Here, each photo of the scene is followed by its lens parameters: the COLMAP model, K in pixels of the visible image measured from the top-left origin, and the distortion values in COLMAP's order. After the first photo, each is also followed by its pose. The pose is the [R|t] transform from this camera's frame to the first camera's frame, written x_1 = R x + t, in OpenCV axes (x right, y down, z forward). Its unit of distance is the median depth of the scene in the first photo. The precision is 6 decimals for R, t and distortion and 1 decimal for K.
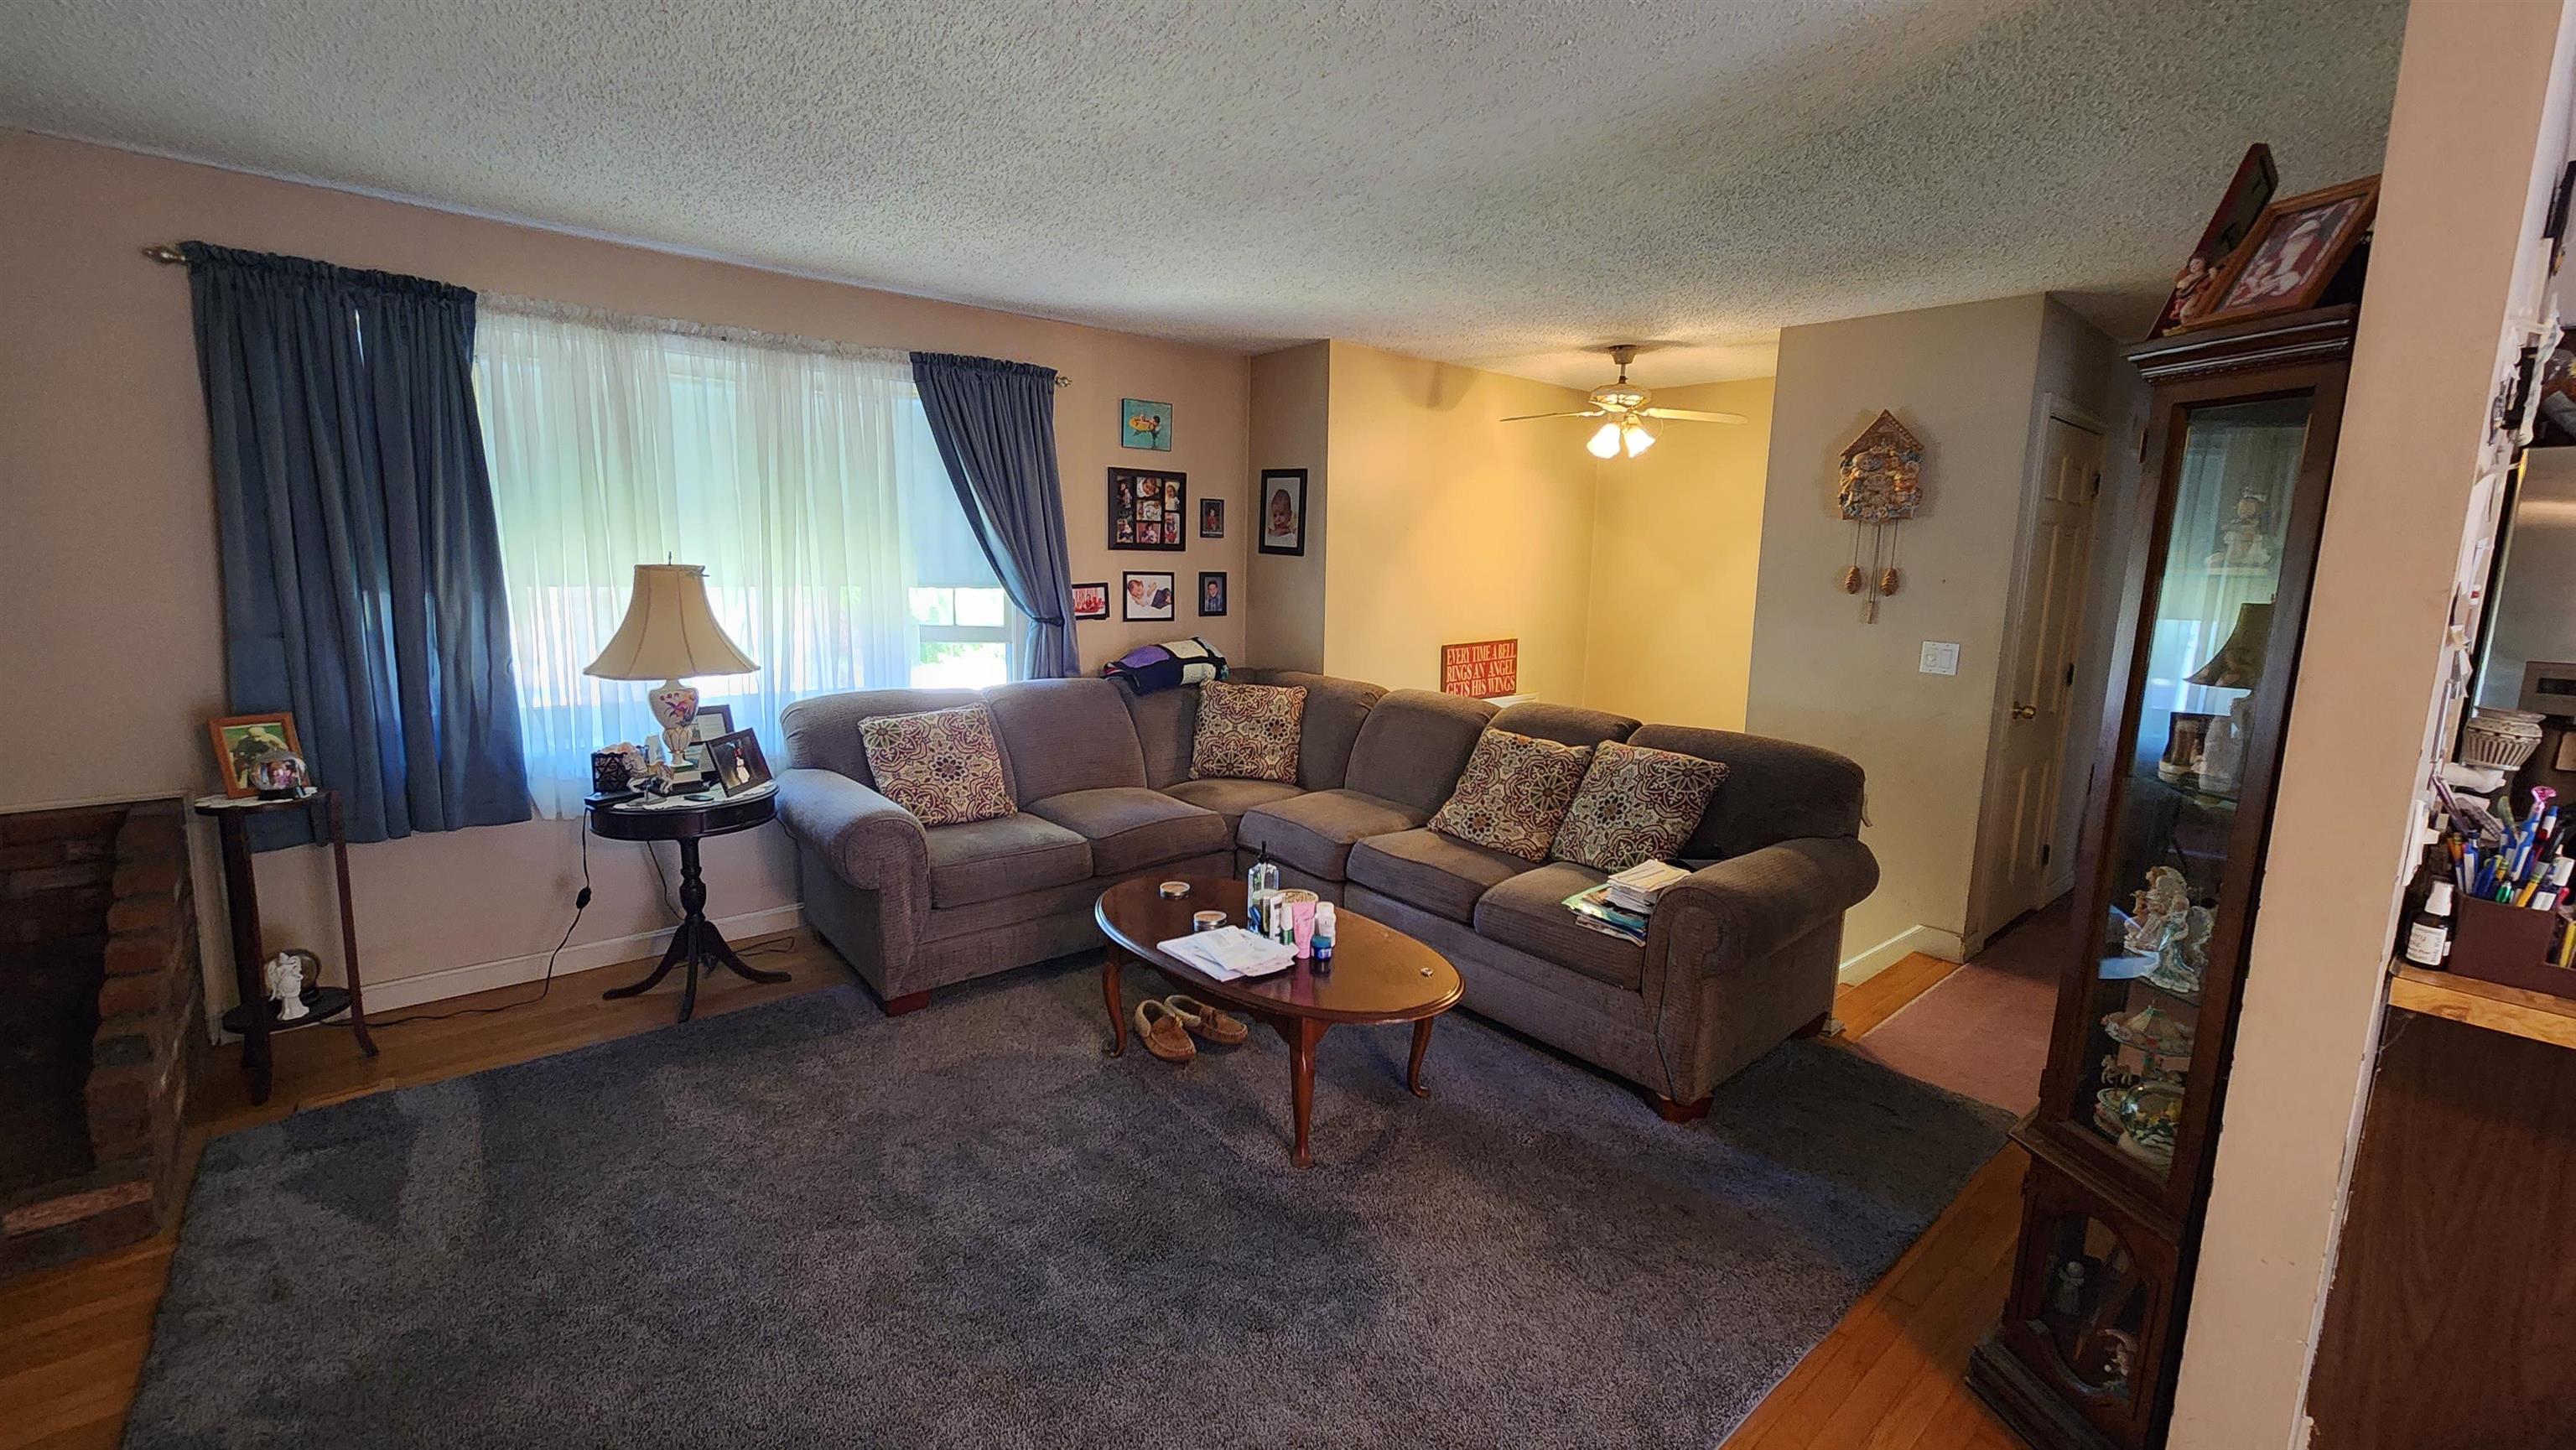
lens RADIAL K [[1061.4, 0, 1288.0], [0, 1061.4, 725.0], [0, 0, 1]] dist [0.000488, 0.000069]
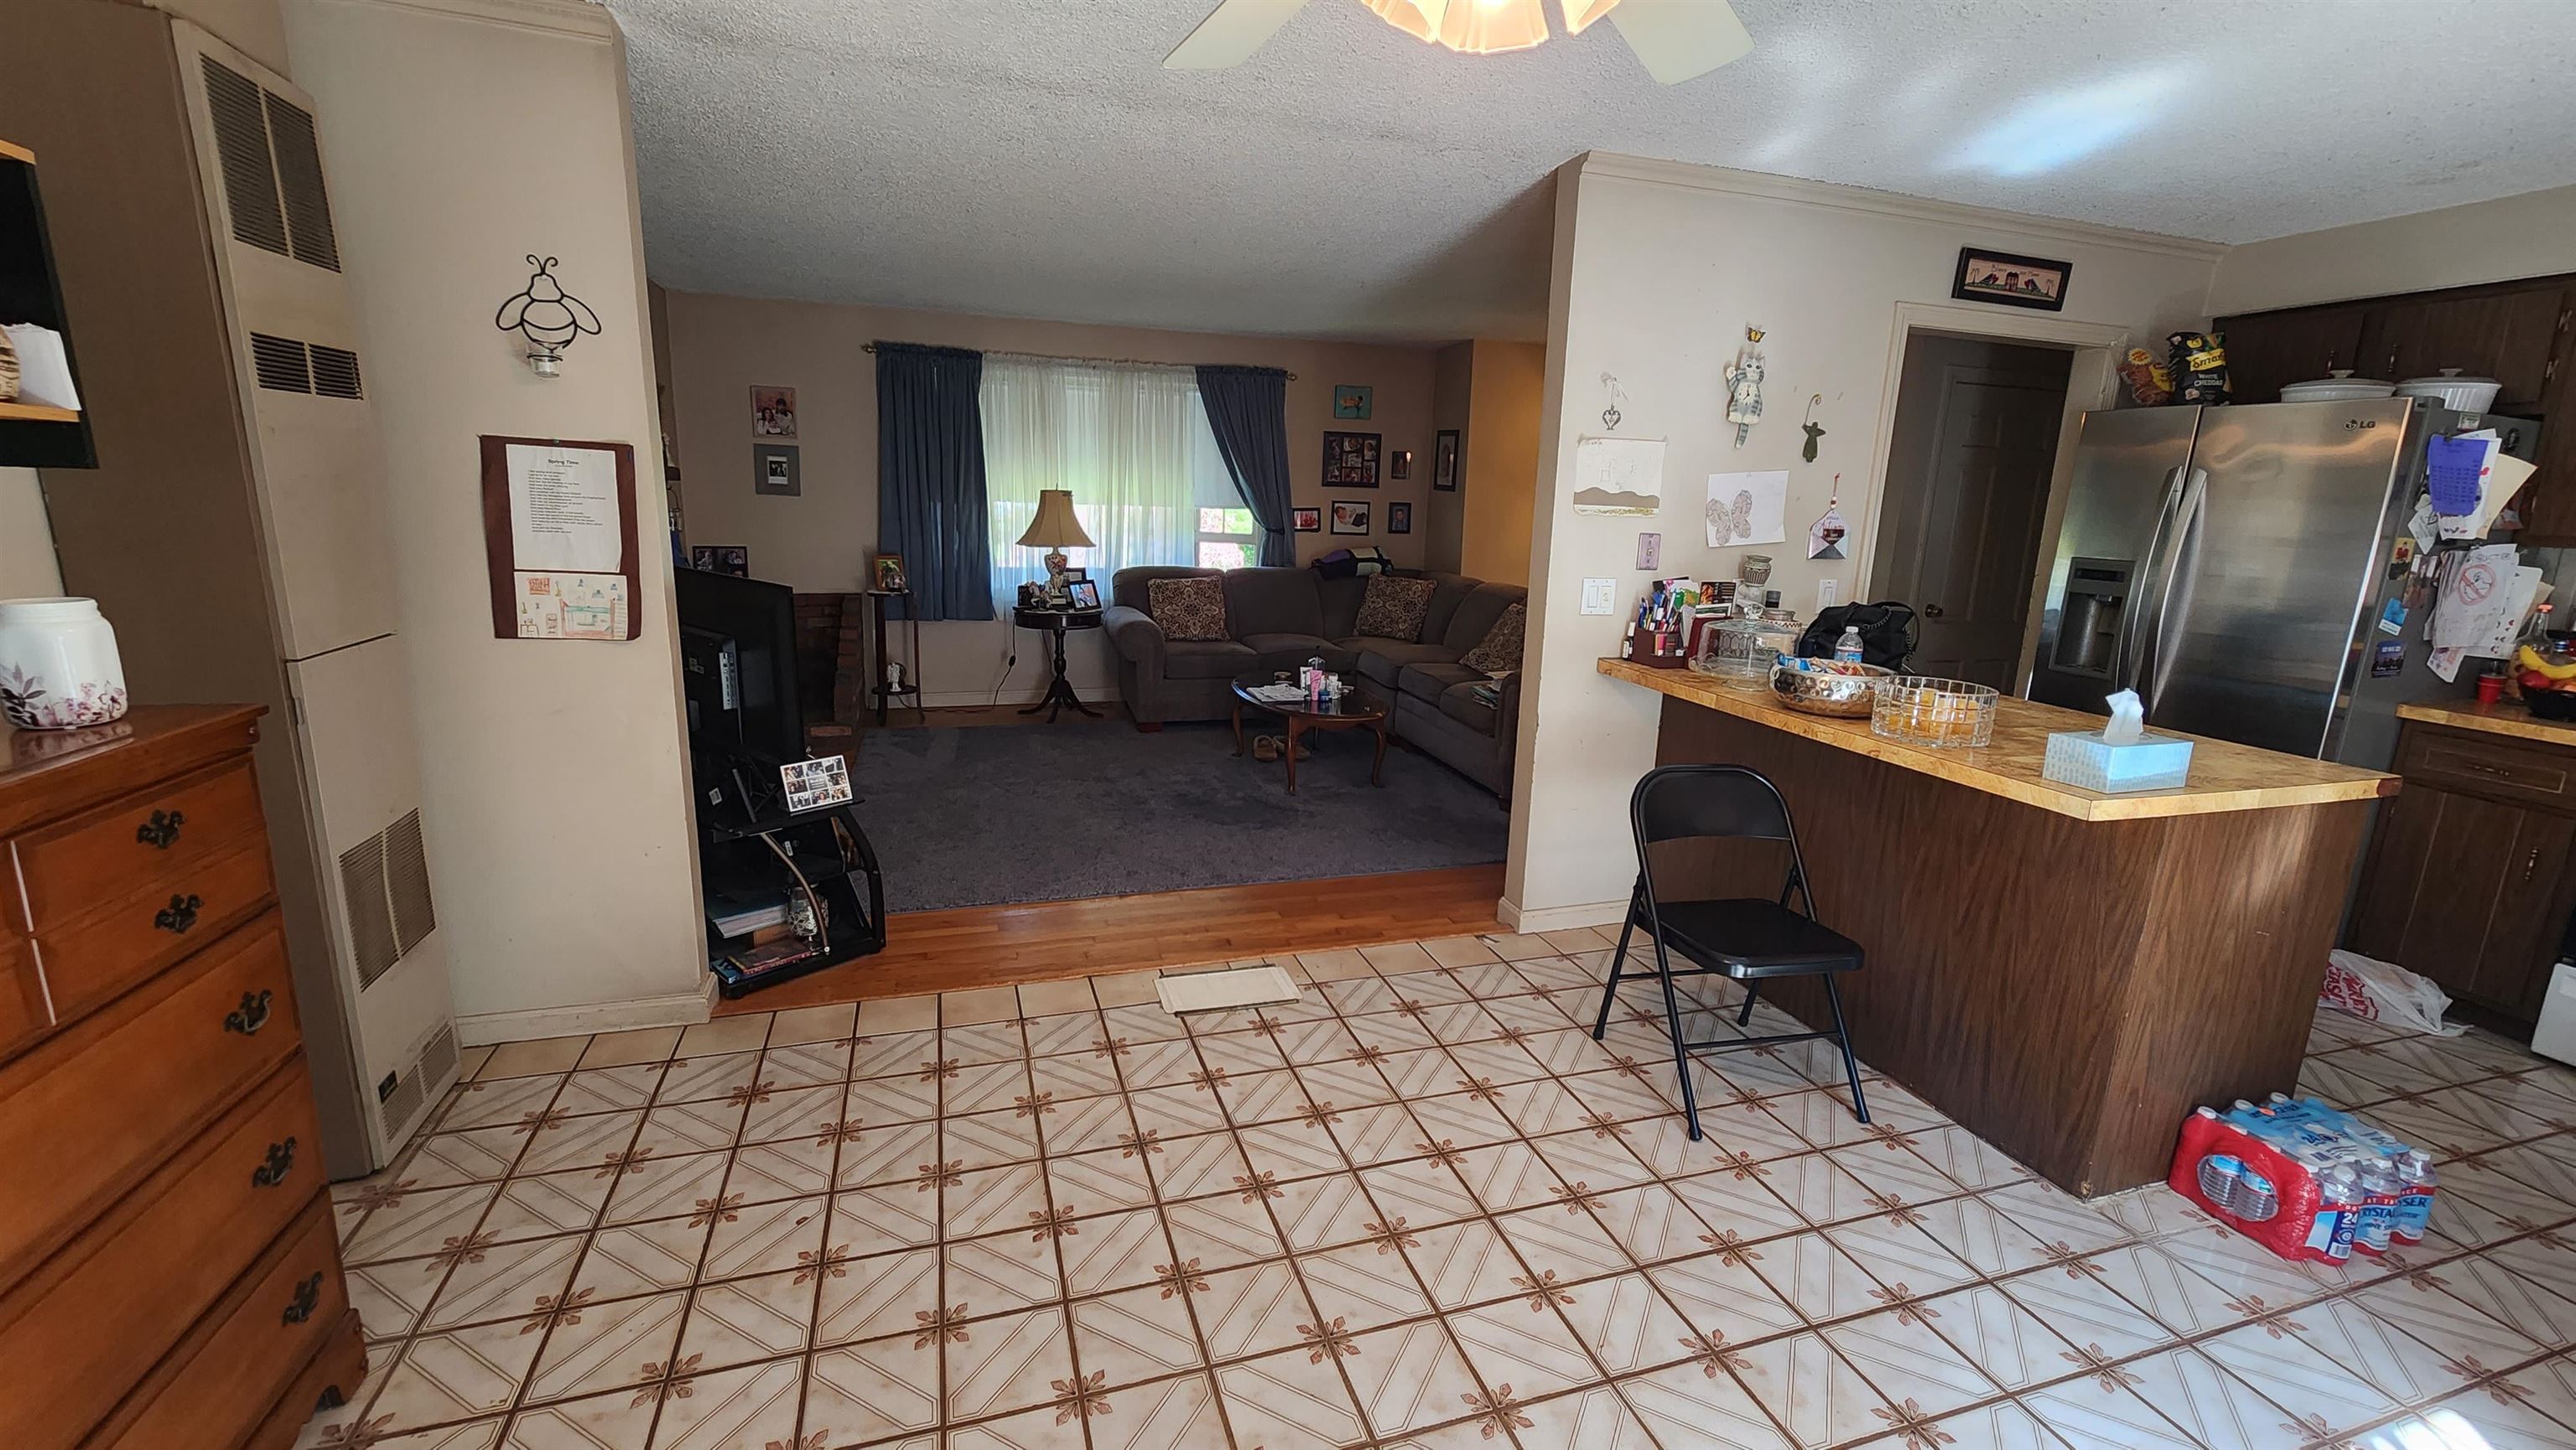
lens RADIAL K [[1061.4, 0, 1288.0], [0, 1061.4, 725.0], [0, 0, 1]] dist [0.000488, 0.000069]
pose [[0.918509, 0.091043, -0.384776, 0.569985], [-0.073455, 0.995480, 0.060196, 0.124943], [0.388518, -0.027027, 0.921045, -0.611718]]
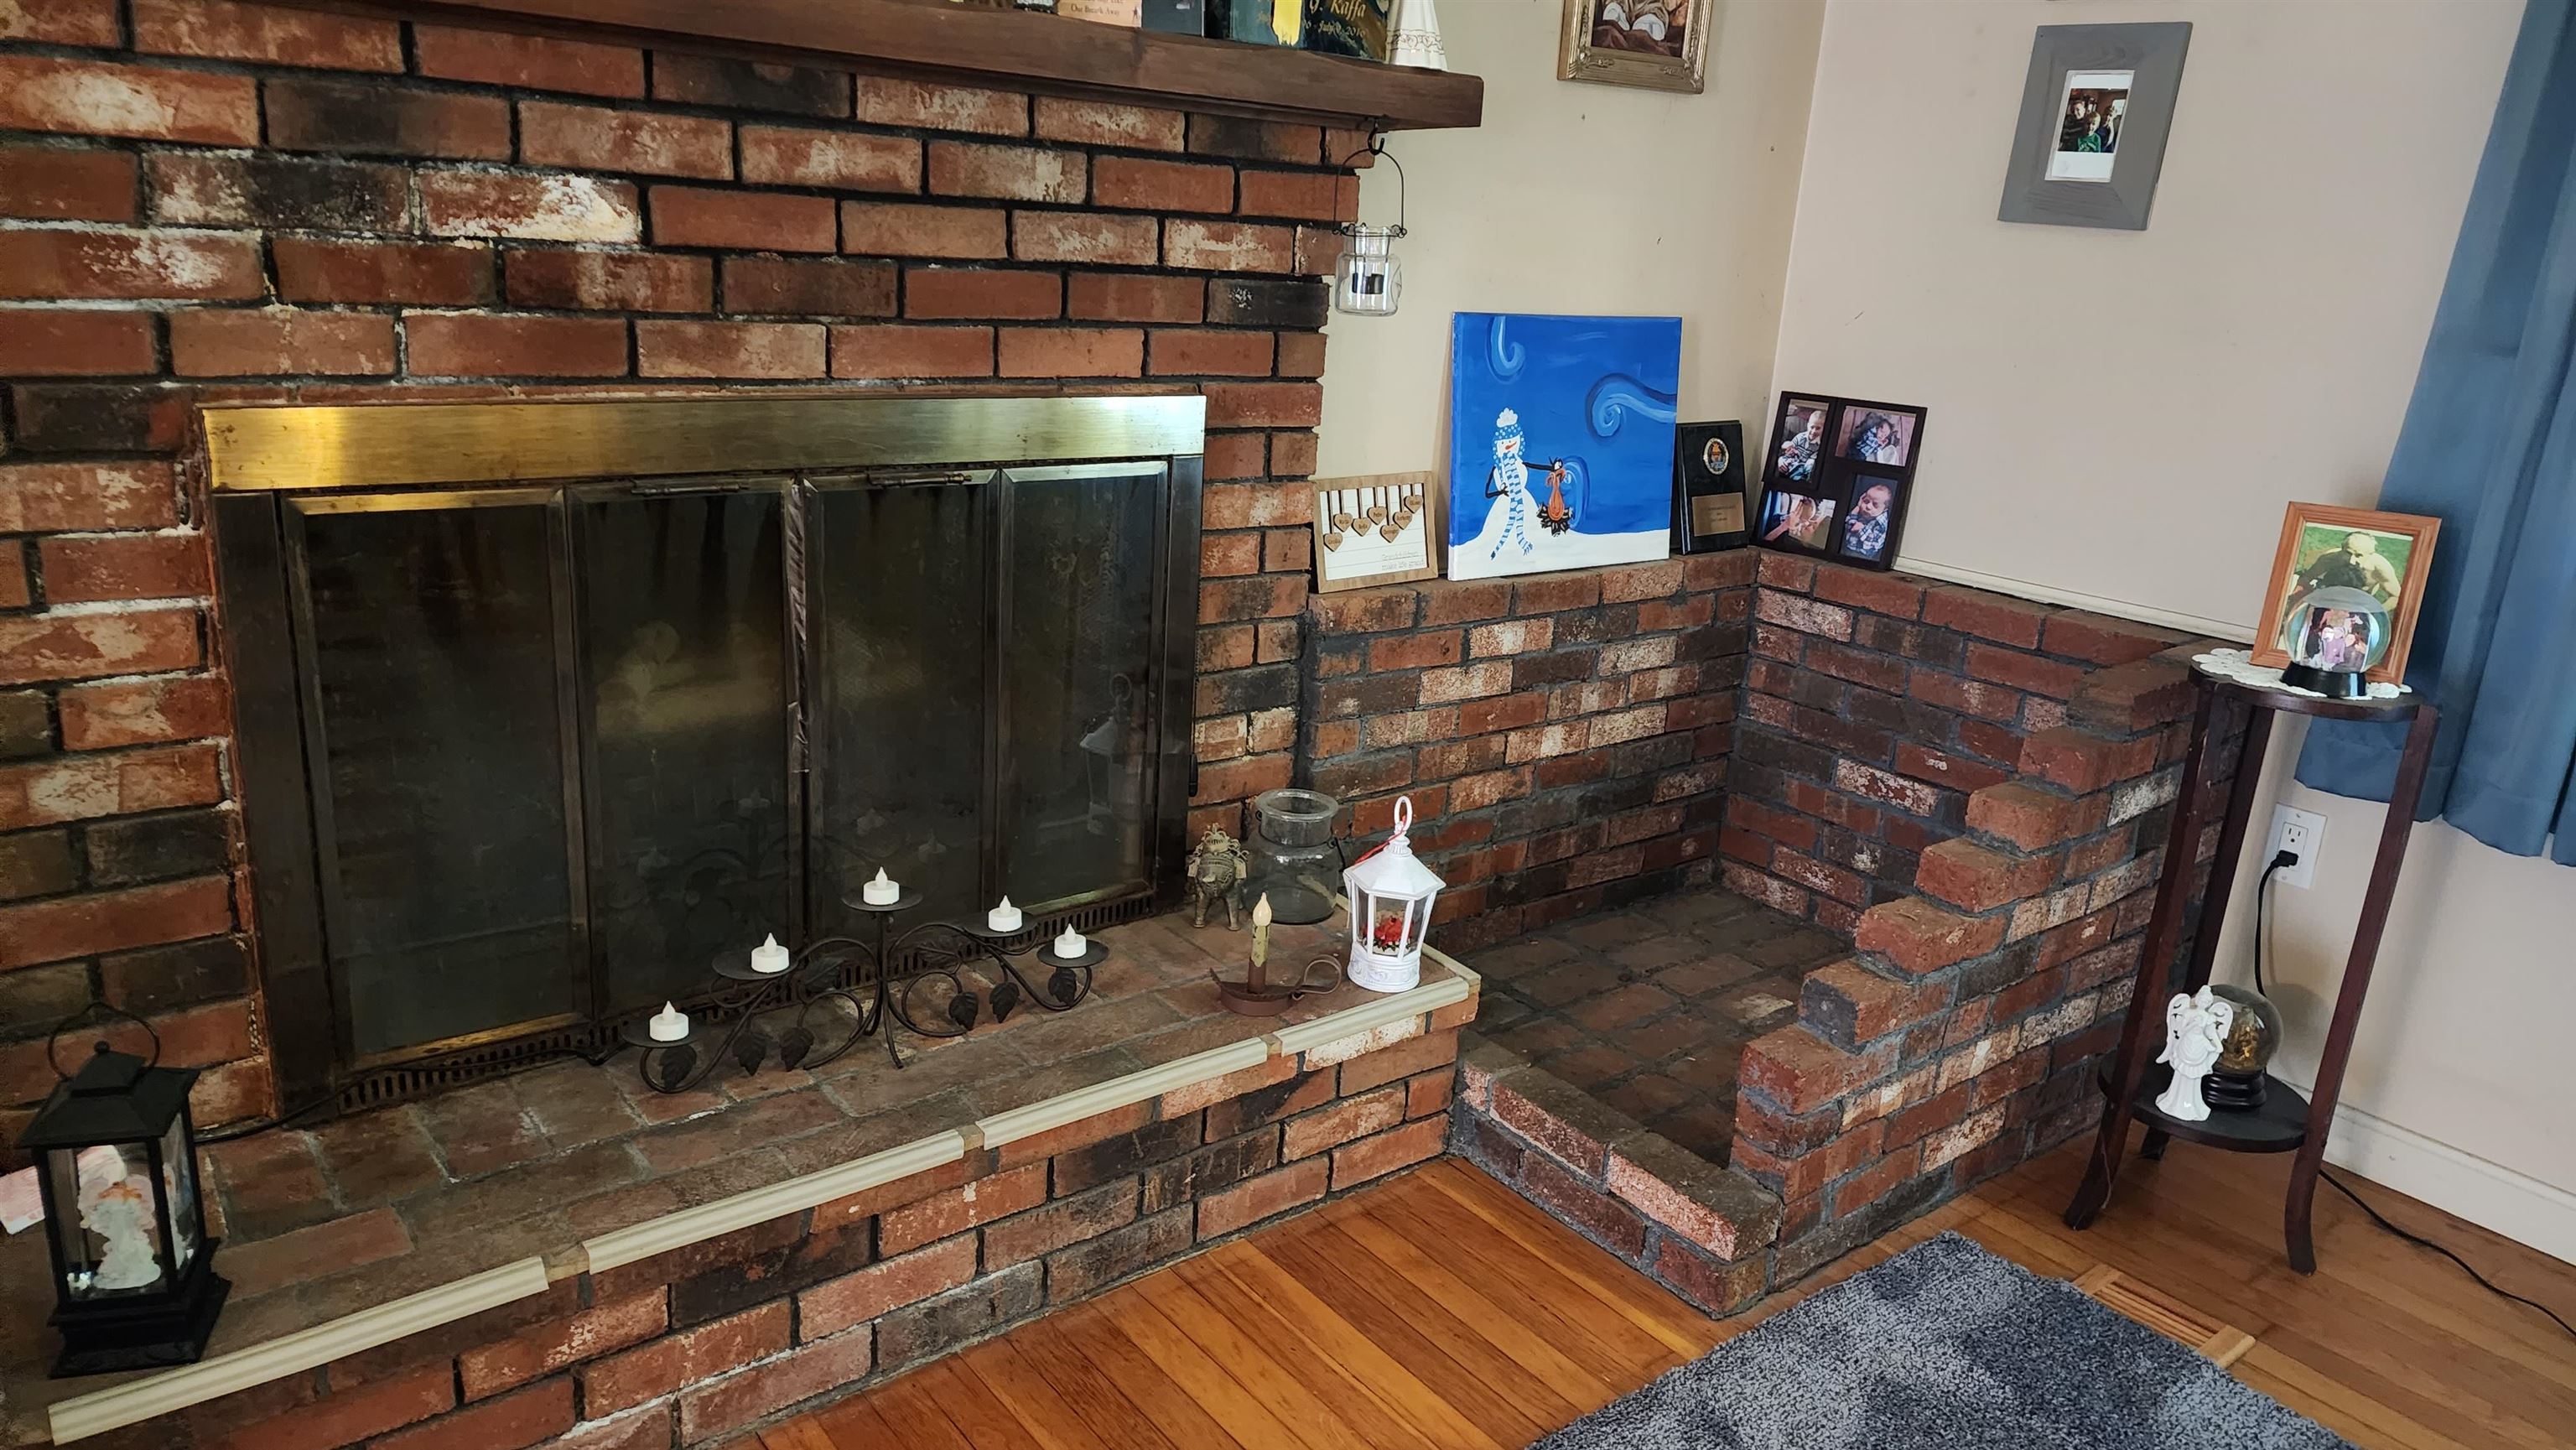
lens RADIAL K [[1741.9, 0, 1288.8], [0, 1741.9, 734.7], [0, 0, 1]] dist [0.044731, -0.002109]
pose [[-0.043793, 0.266086, -0.962954, -0.143161], [-0.216455, 0.938456, 0.269161, -0.020366], [0.975310, 0.220224, 0.016498, 0.462257]]
